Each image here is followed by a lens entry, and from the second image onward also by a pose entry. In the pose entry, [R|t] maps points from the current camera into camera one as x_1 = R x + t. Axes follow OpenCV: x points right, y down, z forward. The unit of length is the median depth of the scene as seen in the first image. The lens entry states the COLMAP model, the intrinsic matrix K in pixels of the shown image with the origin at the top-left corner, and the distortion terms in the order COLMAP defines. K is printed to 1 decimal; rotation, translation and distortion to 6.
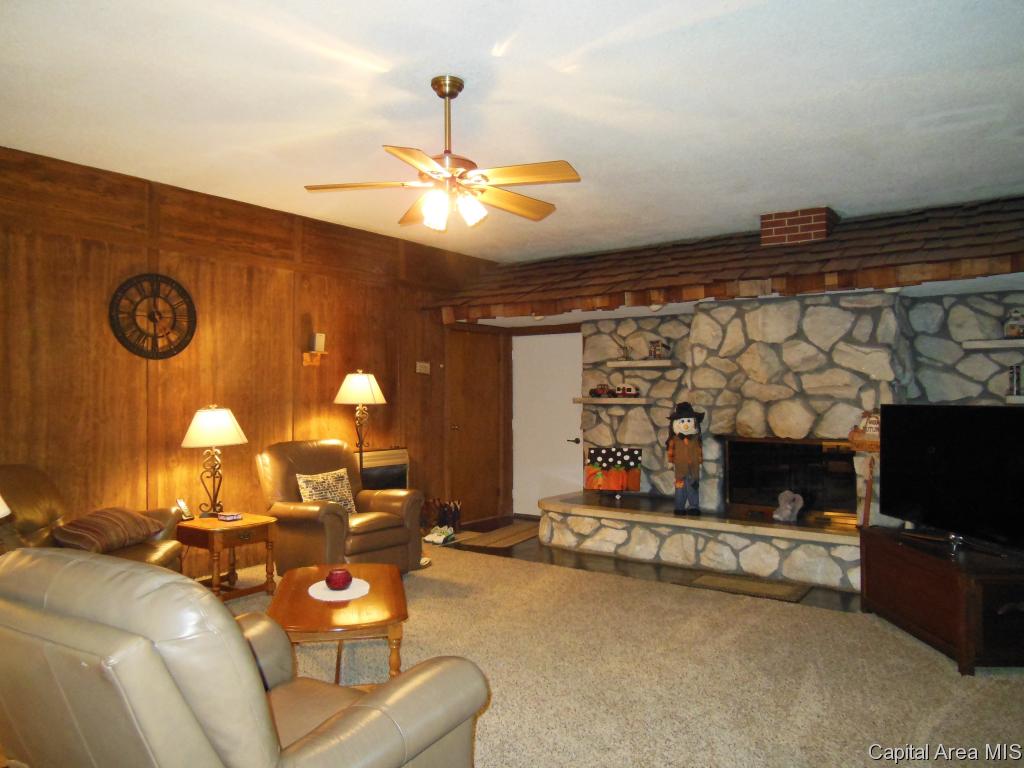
lens RADIAL K [[741.4, 0, 512.0], [0, 741.4, 384.0], [0, 0, 1]] dist [-0.063558, 0.133010]
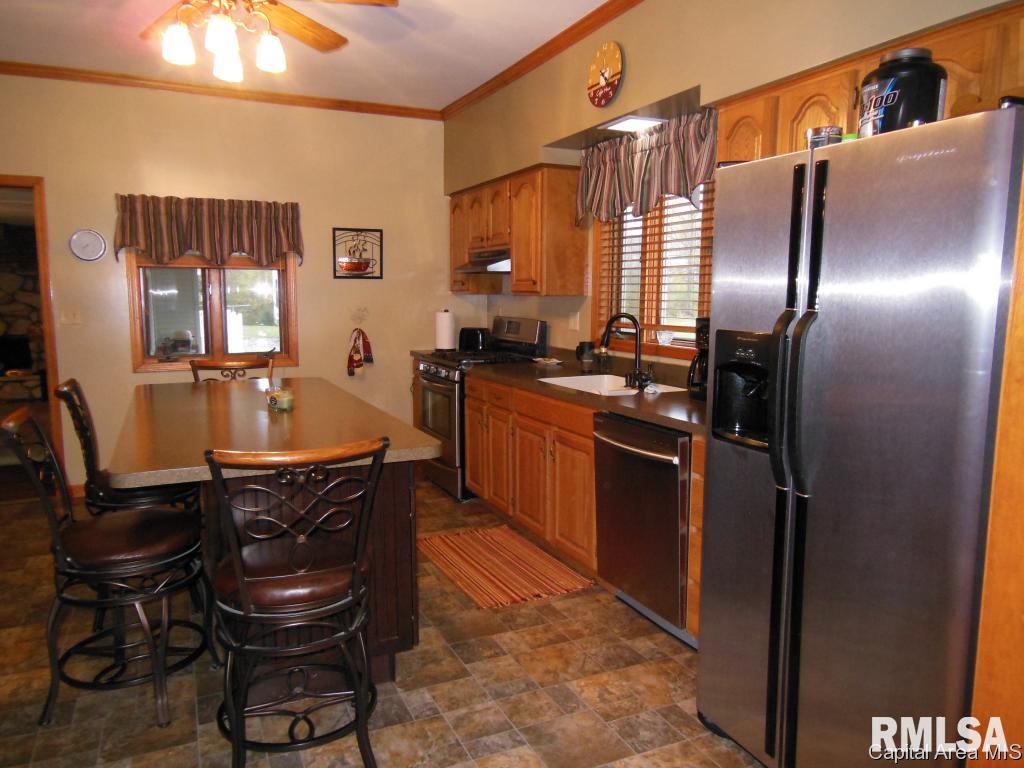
lens RADIAL K [[741.4, 0, 512.0], [0, 741.4, 384.0], [0, 0, 1]] dist [-0.063558, 0.133010]
pose [[0.478027, -0.105616, 0.871972, -0.791861], [-0.014443, 0.991665, 0.128031, -0.083383], [-0.878226, -0.073796, 0.472517, -1.333817]]
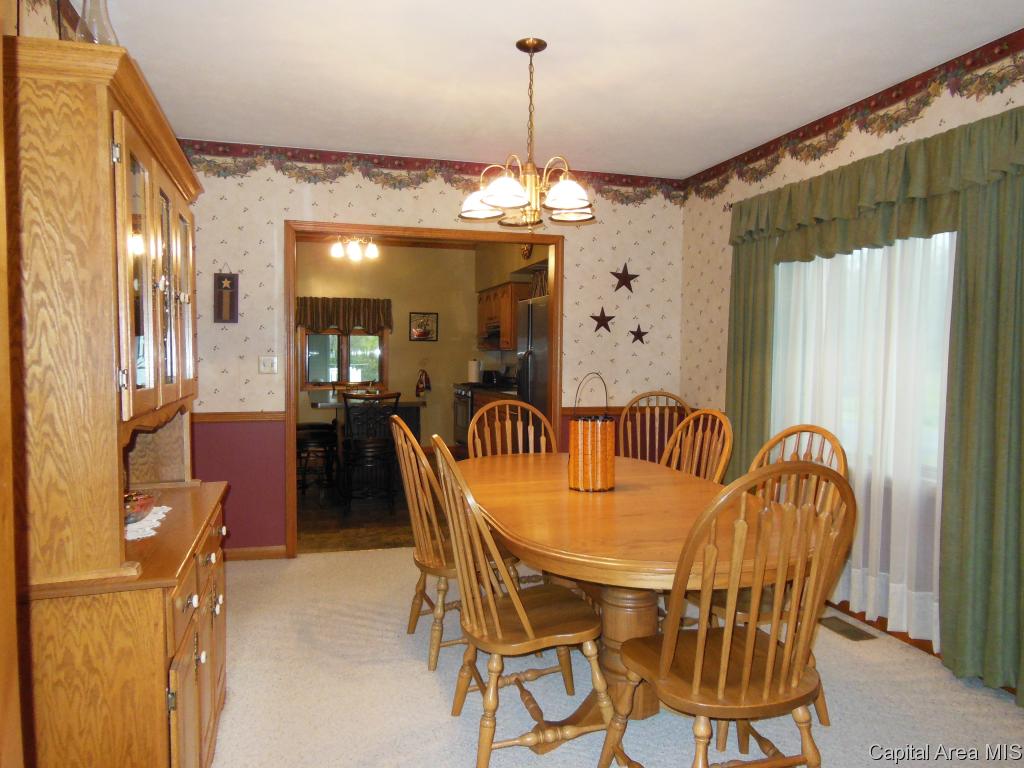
lens RADIAL K [[741.4, 0, 512.0], [0, 741.4, 384.0], [0, 0, 1]] dist [-0.063558, 0.133010]
pose [[0.604424, -0.025226, 0.796263, -2.042204], [-0.018023, 0.998810, 0.045324, -0.063257], [-0.796459, -0.041746, 0.603250, -2.791416]]
